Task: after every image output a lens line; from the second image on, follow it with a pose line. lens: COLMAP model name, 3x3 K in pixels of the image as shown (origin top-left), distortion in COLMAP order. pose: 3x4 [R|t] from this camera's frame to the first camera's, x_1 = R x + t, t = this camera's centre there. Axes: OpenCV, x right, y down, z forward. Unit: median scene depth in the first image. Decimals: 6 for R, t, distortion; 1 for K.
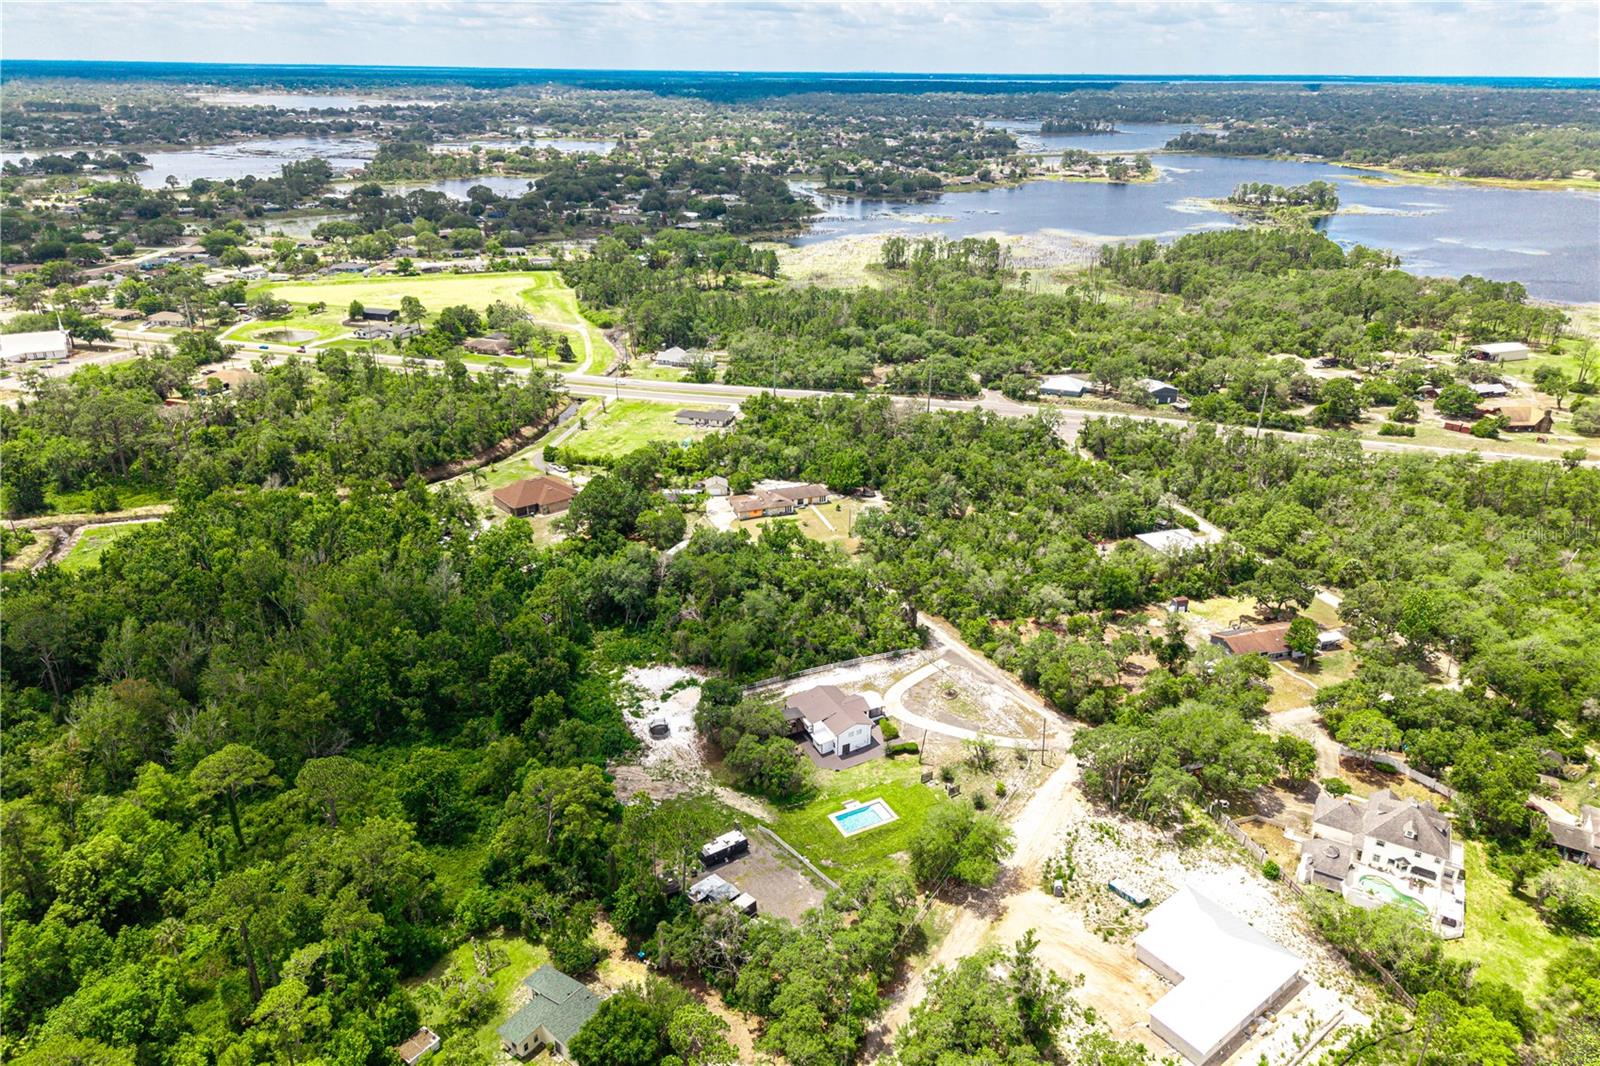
lens RADIAL K [[1054.5, 0, 799.3], [0, 1054.5, 534.3], [0, 0, 1]] dist [0.048166, -0.040669]
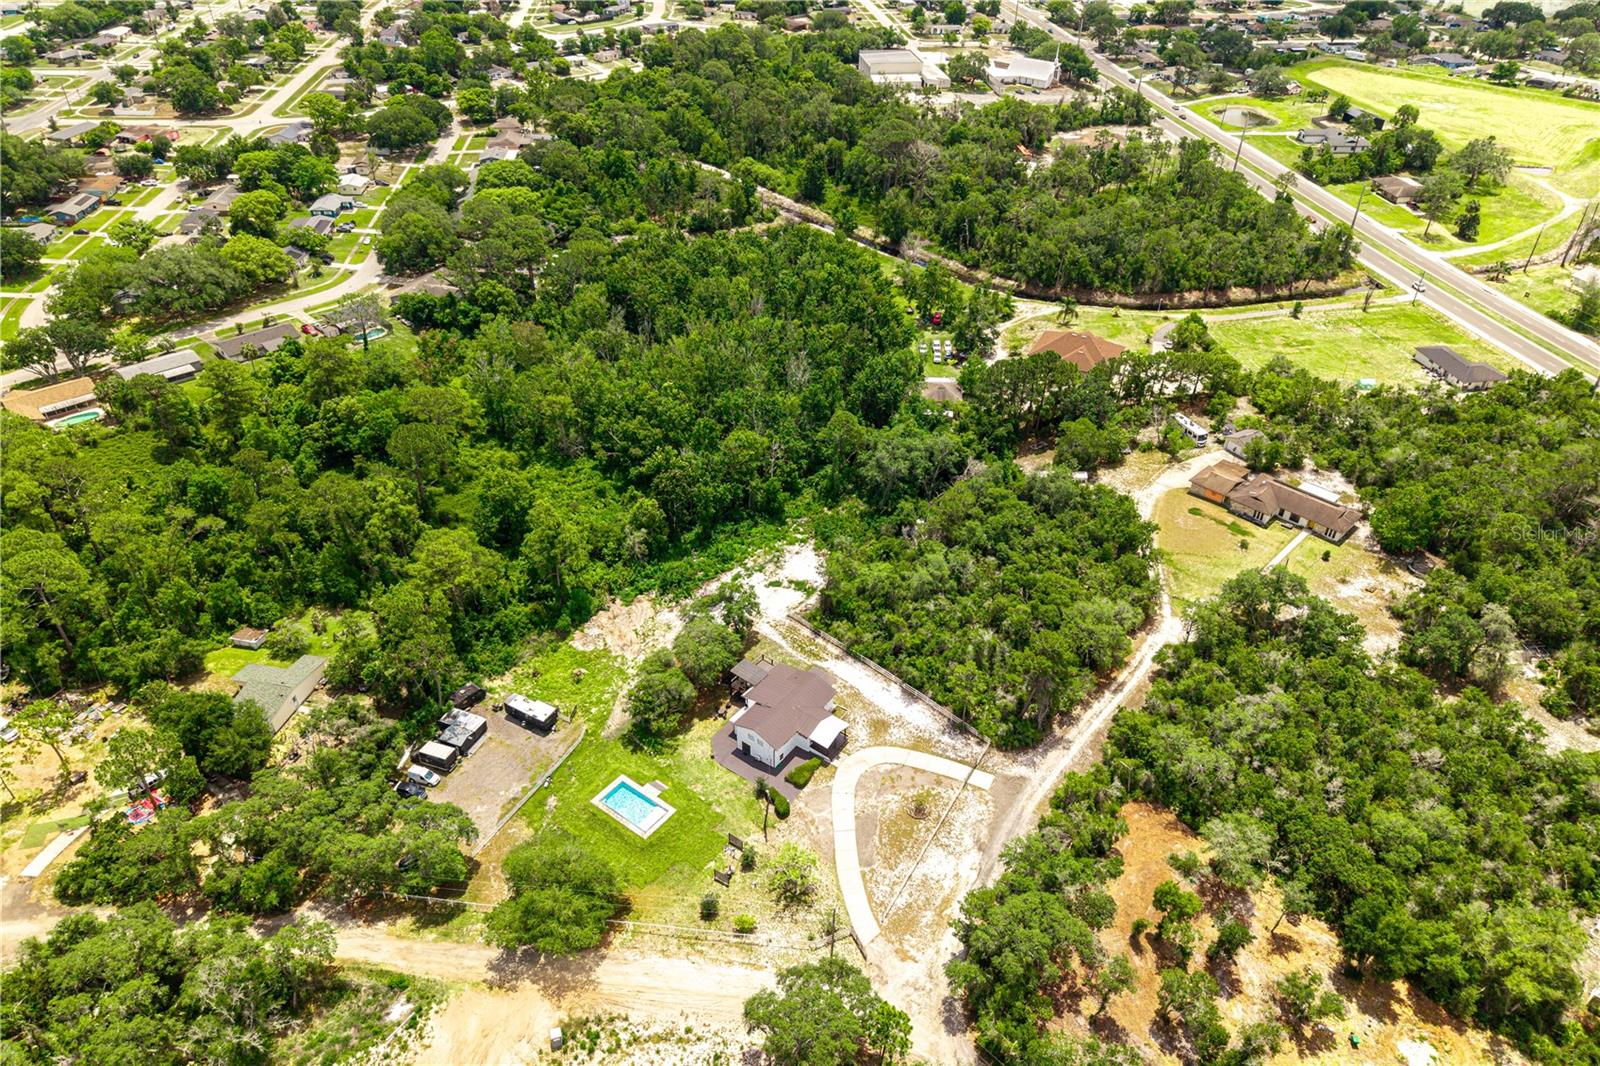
lens RADIAL K [[1054.5, 0, 806.4], [0, 1054.5, 529.8], [0, 0, 1]] dist [0.048166, -0.040669]
pose [[0.429177, 0.521869, -0.737197, 0.513262], [-0.372332, 0.845834, 0.382012, -0.232075], [0.822907, 0.110532, 0.557321, 0.528680]]
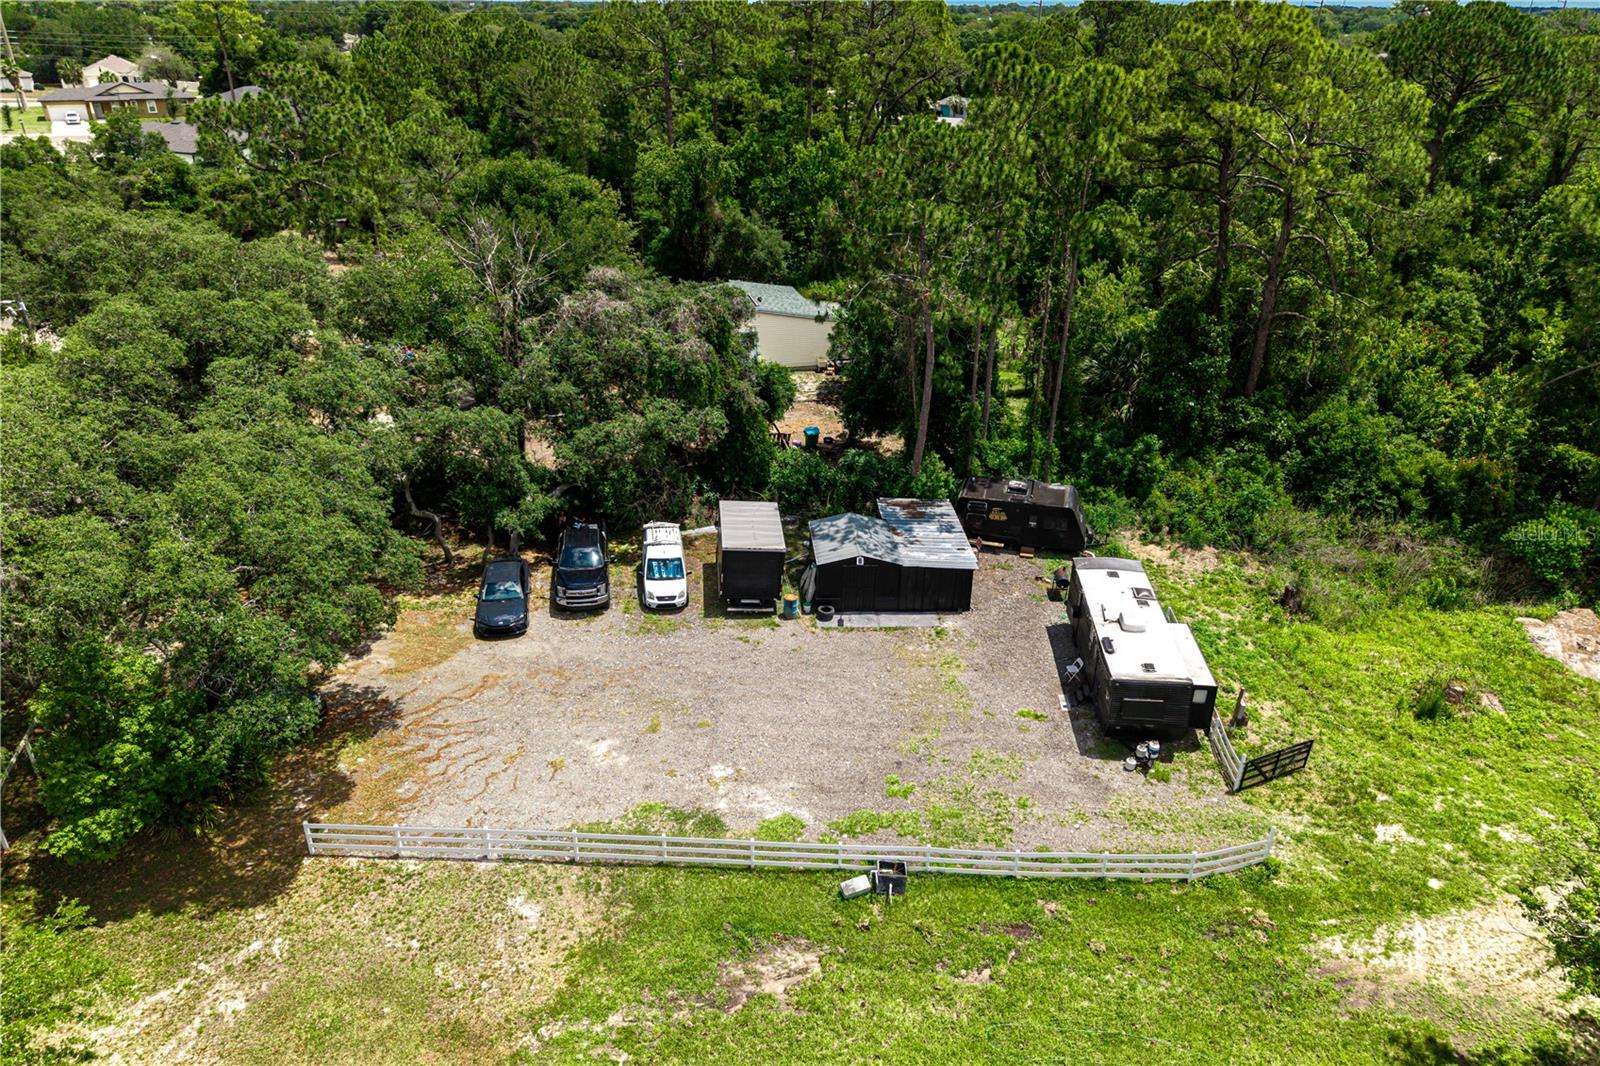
lens RADIAL K [[1054.5, 0, 806.1], [0, 1054.5, 532.2], [0, 0, 1]] dist [0.048166, -0.040669]
pose [[-0.632776, 0.328198, -0.701342, 0.087470], [-0.319987, 0.713951, 0.622802, 0.135711], [0.705126, 0.618515, -0.346752, 0.812340]]
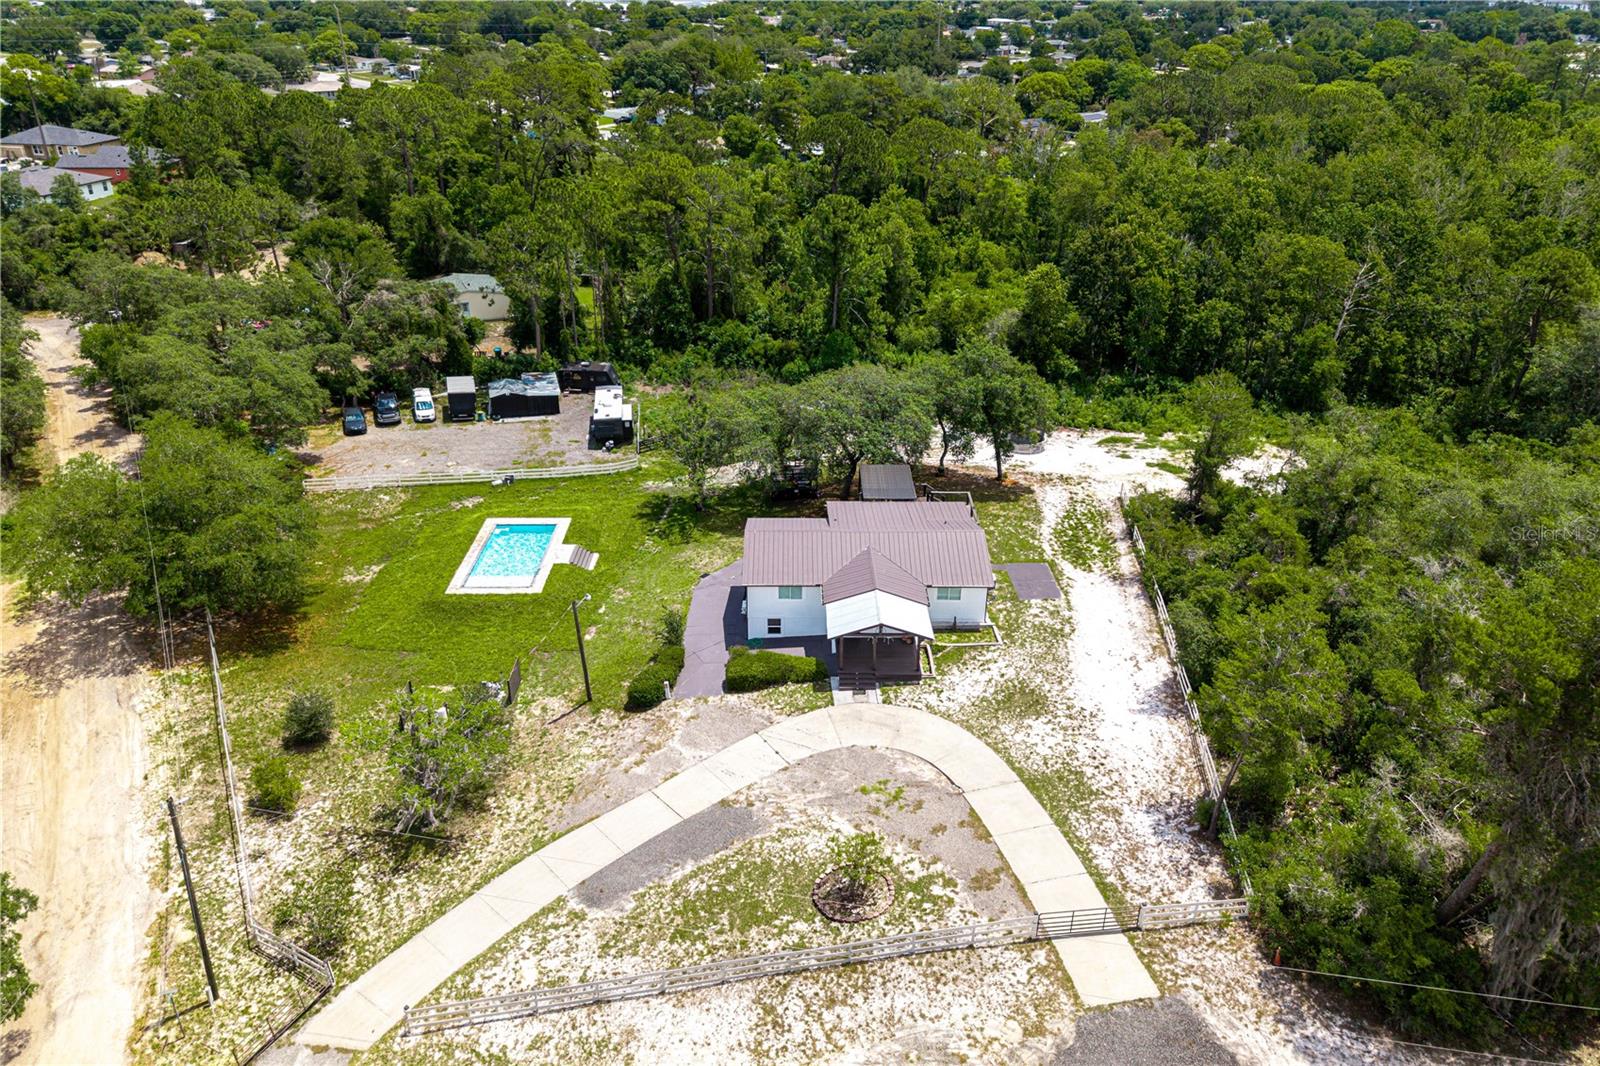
lens RADIAL K [[1054.5, 0, 820.0], [0, 1054.5, 458.6], [0, 0, 1]] dist [0.048166, -0.040669]
pose [[-0.438544, 0.360018, -0.823448, 0.280674], [-0.374461, 0.759732, 0.531588, -0.020919], [0.816981, 0.541474, -0.198364, 0.973522]]
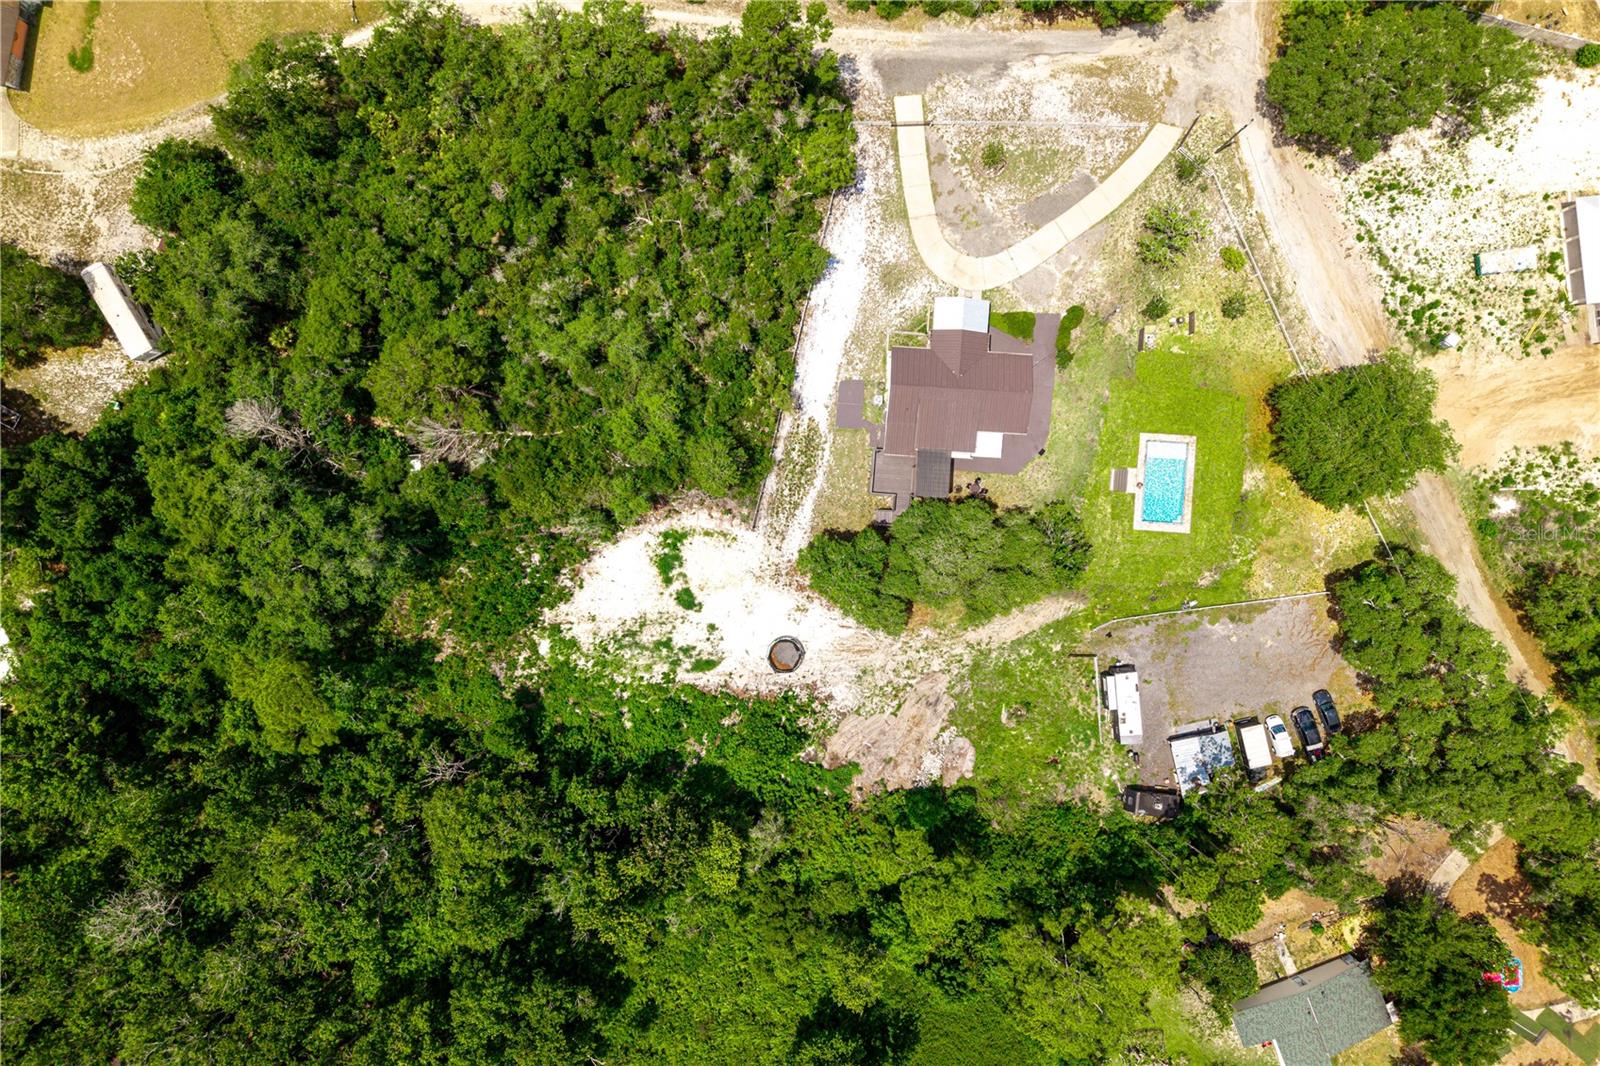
lens RADIAL K [[1054.5, 0, 798.2], [0, 1054.5, 528.2], [0, 0, 1]] dist [0.048166, -0.040669]
pose [[0.514841, -0.857186, -0.013091, -0.058808], [0.321778, 0.179067, 0.929728, -0.339110], [-0.794605, -0.482875, 0.368015, 0.777396]]
